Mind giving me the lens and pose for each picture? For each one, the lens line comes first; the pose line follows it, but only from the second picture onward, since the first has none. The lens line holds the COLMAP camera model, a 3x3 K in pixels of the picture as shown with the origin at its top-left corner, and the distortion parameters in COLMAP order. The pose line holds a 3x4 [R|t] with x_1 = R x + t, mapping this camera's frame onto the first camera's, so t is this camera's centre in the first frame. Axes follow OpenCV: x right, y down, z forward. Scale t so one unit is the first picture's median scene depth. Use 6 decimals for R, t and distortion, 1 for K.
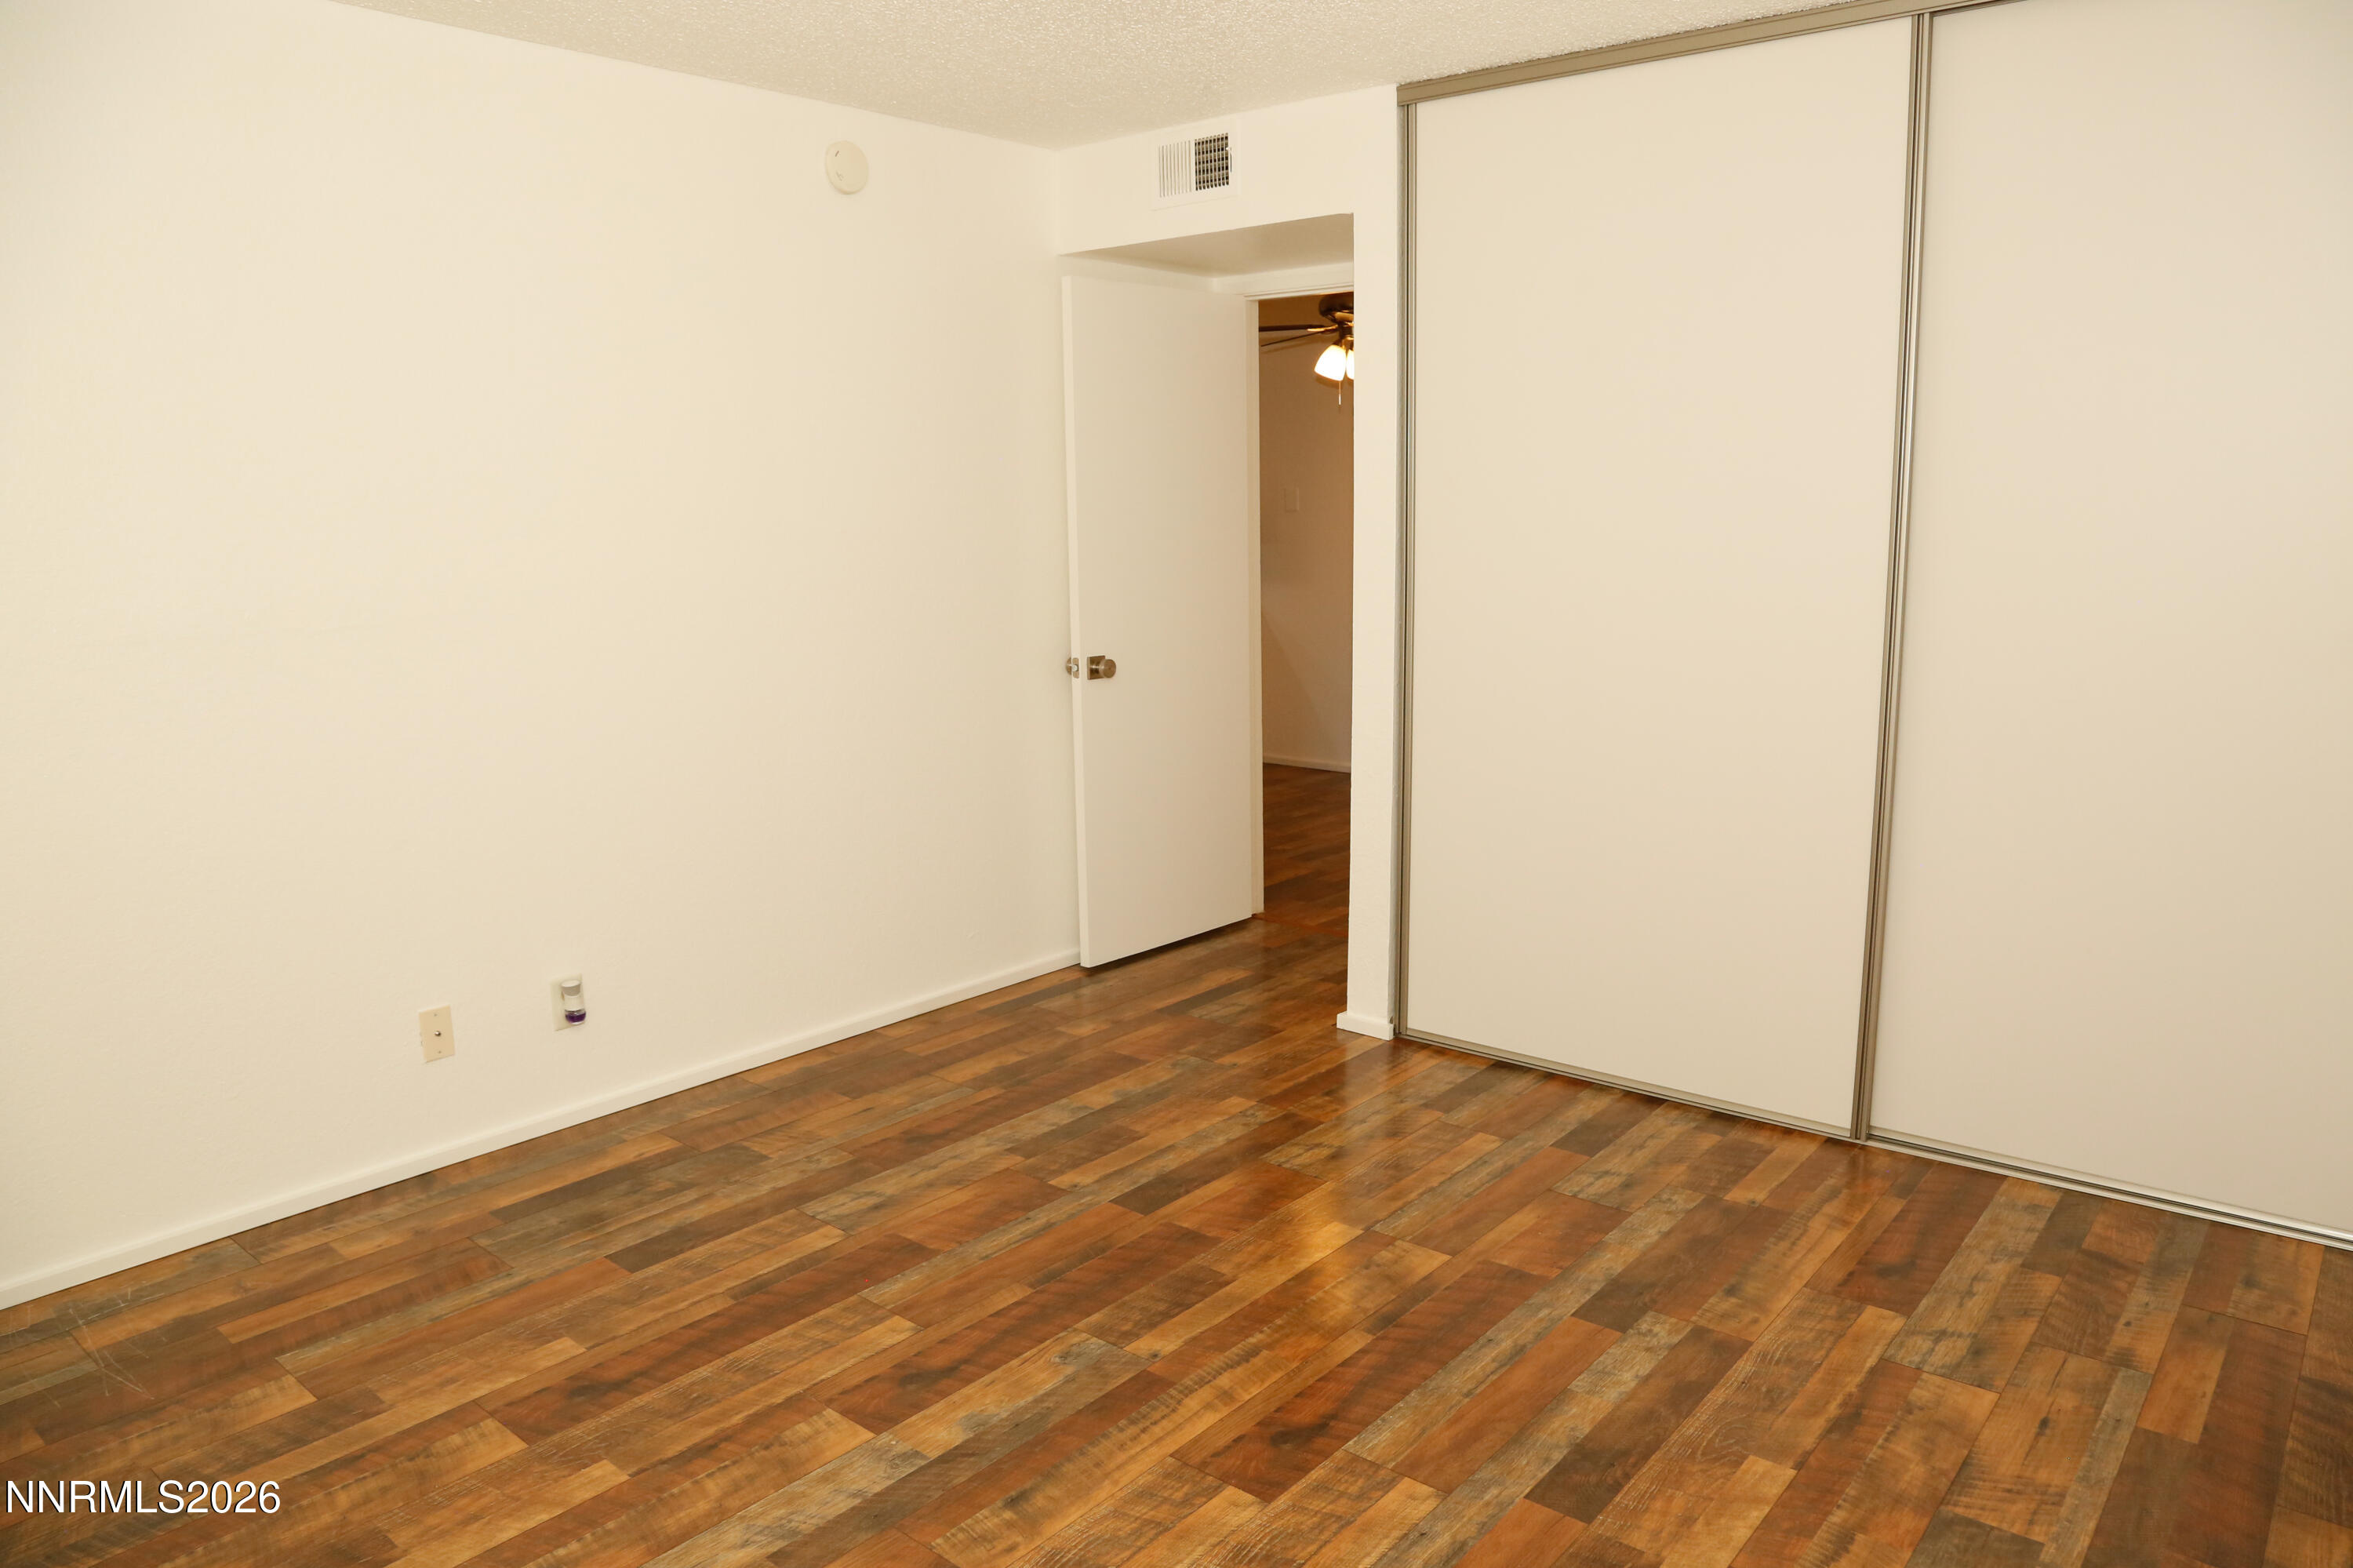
lens RADIAL K [[1593.8, 0, 1172.7], [0, 1593.8, 775.3], [0, 0, 1]] dist [-0.110644, 0.045599]
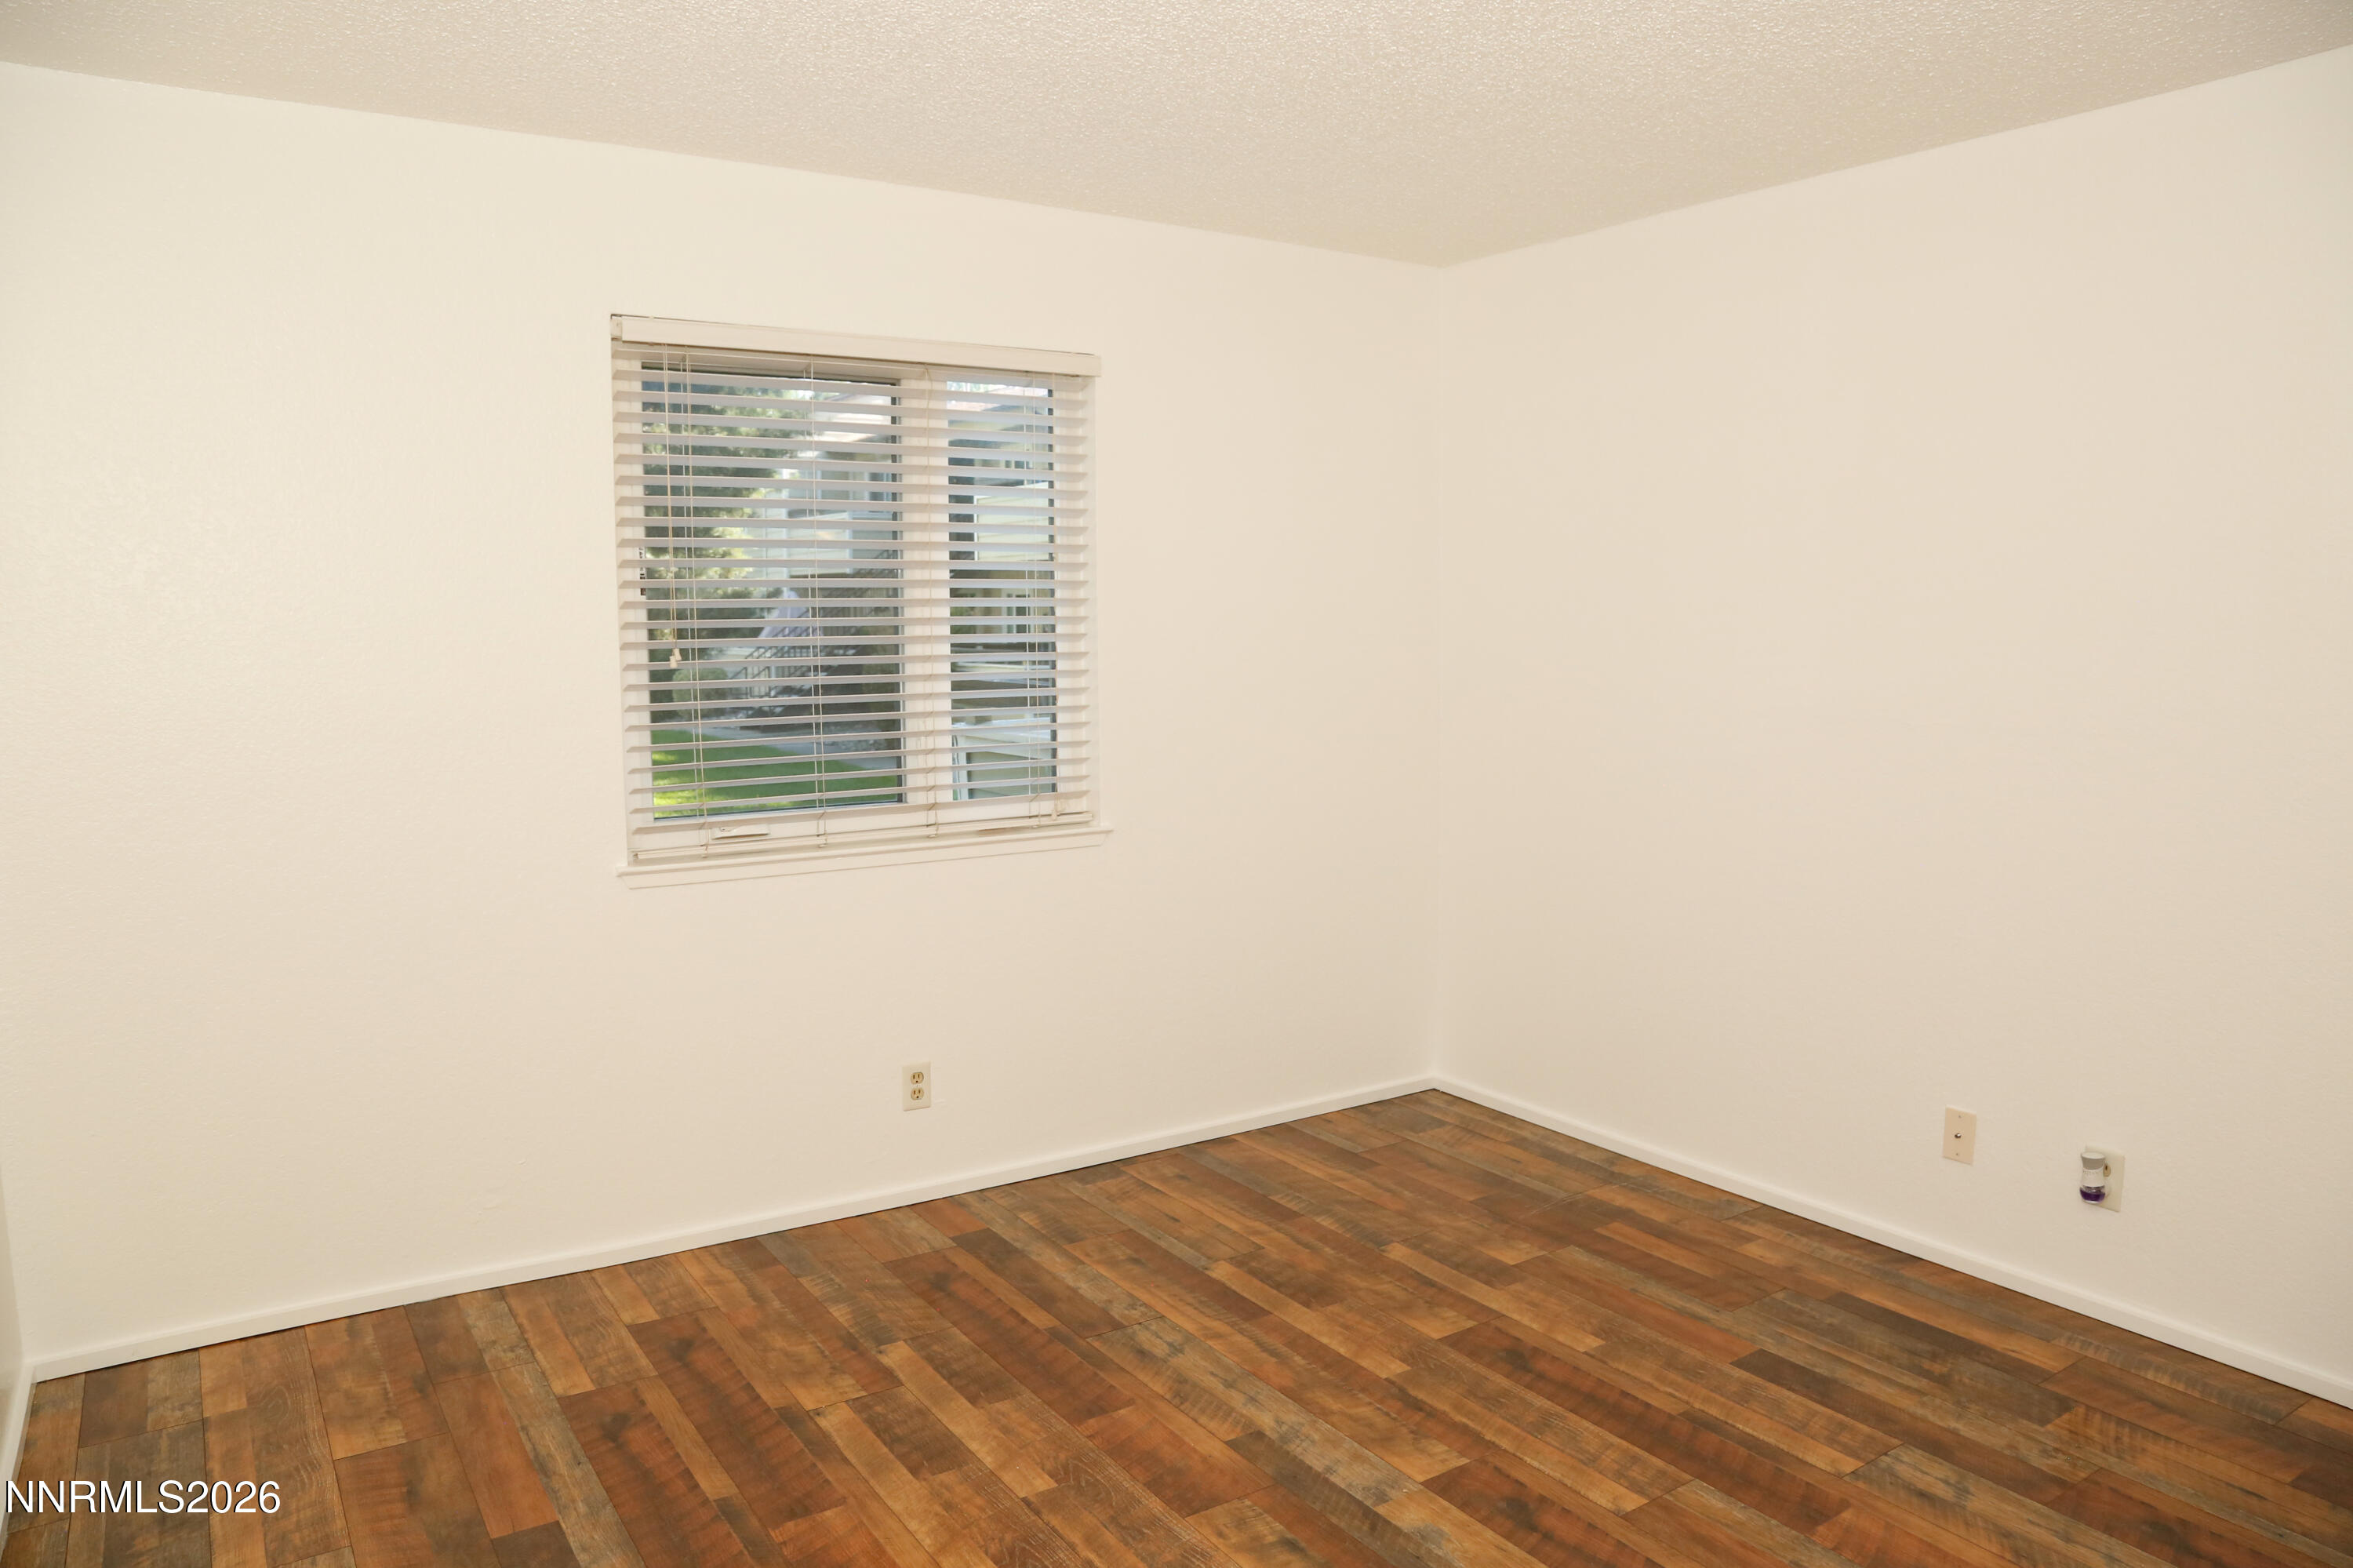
lens RADIAL K [[1593.8, 0, 1183.3], [0, 1593.8, 785.0], [0, 0, 1]] dist [-0.110644, 0.045599]
pose [[-0.276426, 0.121824, -0.953282, 0.772333], [-0.156990, 0.972885, 0.169852, -0.189857], [0.948126, 0.196607, -0.249806, 0.958909]]
